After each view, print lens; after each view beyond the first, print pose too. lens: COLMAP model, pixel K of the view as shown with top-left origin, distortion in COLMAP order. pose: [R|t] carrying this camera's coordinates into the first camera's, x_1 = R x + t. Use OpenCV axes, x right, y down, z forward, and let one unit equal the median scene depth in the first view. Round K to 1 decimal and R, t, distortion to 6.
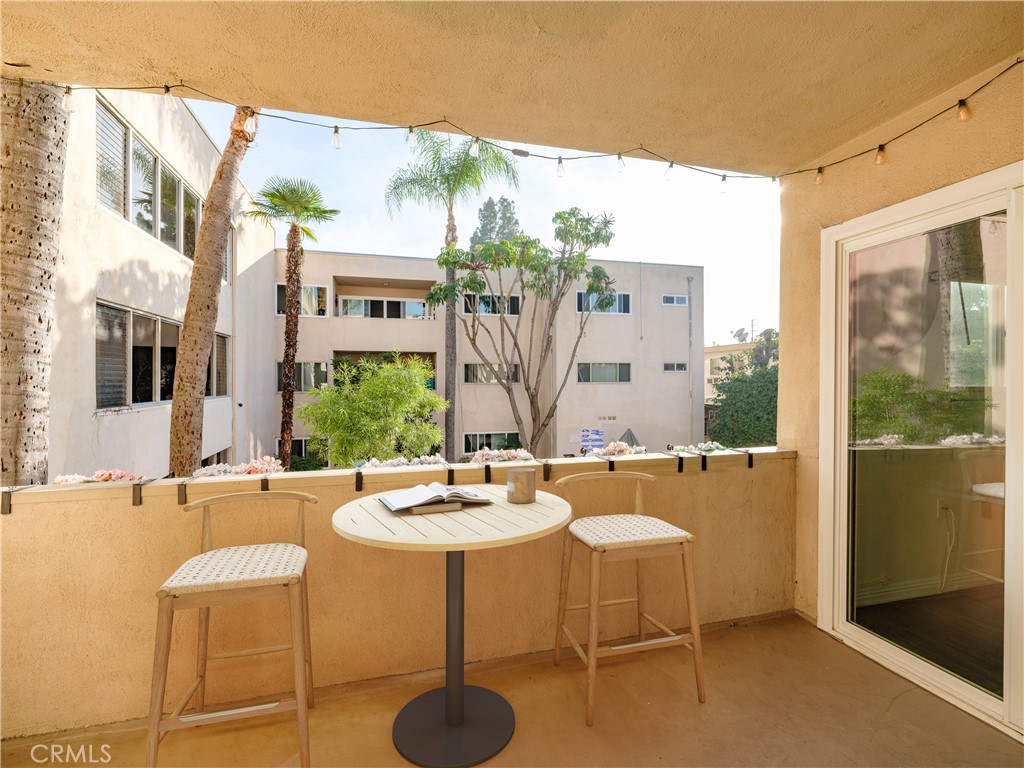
lens RADIAL K [[480.7, 0, 580.3], [0, 480.7, 381.9], [0, 0, 1]] dist [-0.007977, 0.002779]
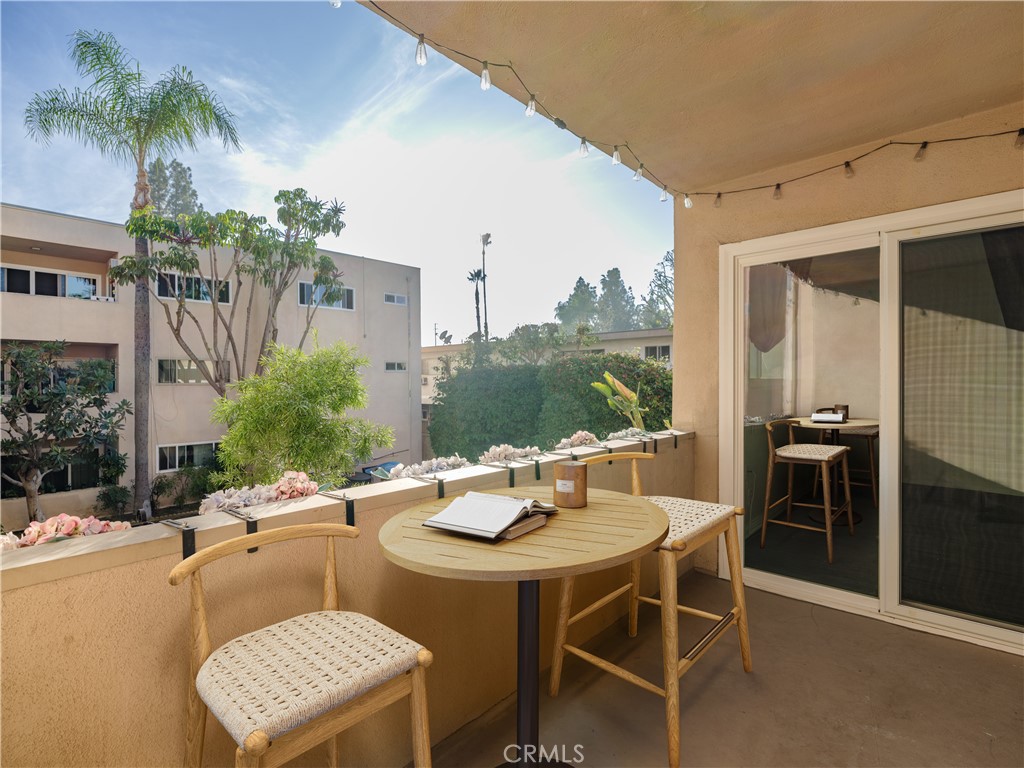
lens RADIAL K [[480.7, 0, 467.3], [0, 480.7, 385.1], [0, 0, 1]] dist [-0.007977, 0.002779]
pose [[0.891394, -0.008863, 0.453142, -0.144664], [0.007526, 0.999960, 0.004753, 0.004979], [-0.453166, -0.000826, 0.891426, 0.052683]]
